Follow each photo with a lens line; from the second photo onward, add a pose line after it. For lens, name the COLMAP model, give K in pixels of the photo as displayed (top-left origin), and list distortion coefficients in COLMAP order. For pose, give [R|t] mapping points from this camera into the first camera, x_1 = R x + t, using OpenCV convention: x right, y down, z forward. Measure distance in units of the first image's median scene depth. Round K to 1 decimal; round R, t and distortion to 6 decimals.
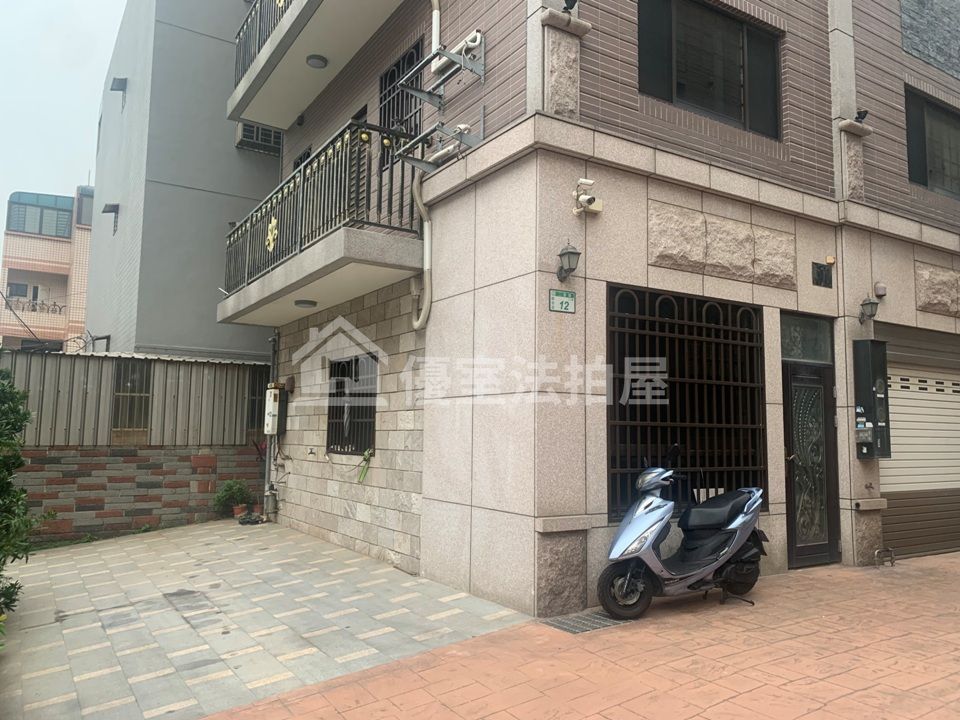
lens RADIAL K [[738.5, 0, 486.6], [0, 738.5, 359.0], [0, 0, 1]] dist [0.000975, -0.008691]
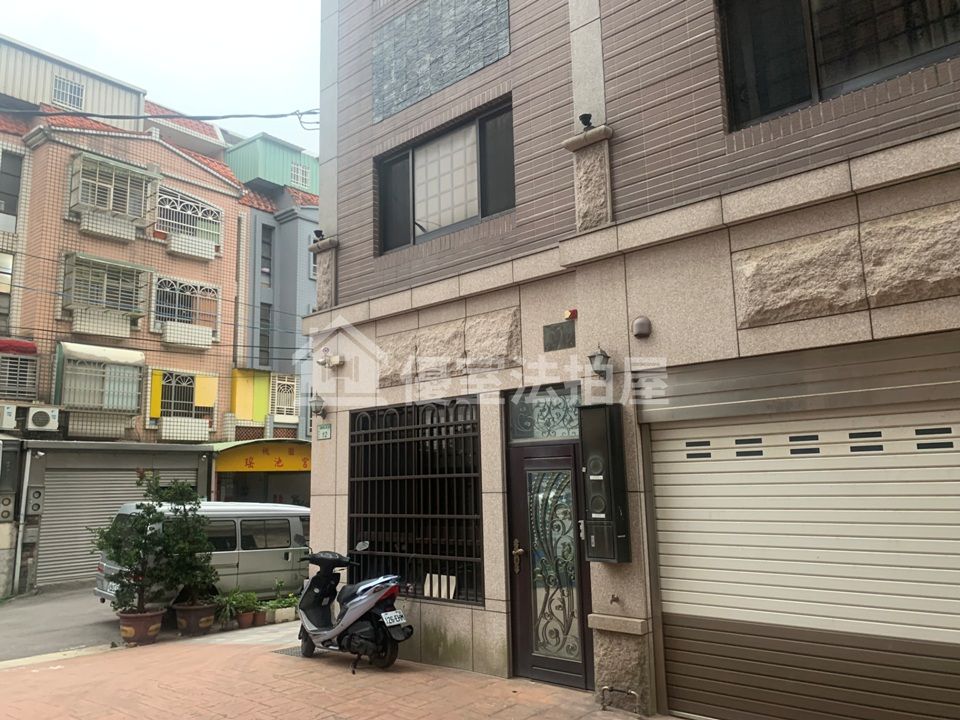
lens RADIAL K [[732.5, 0, 480.0], [0, 732.5, 360.0], [0, 0, 1]] dist [0.019429, -0.017767]
pose [[0.273380, -0.178791, -0.945144, 1.292521], [0.119573, 0.981269, -0.151039, 0.031881], [0.954445, -0.071723, 0.289638, 0.704980]]
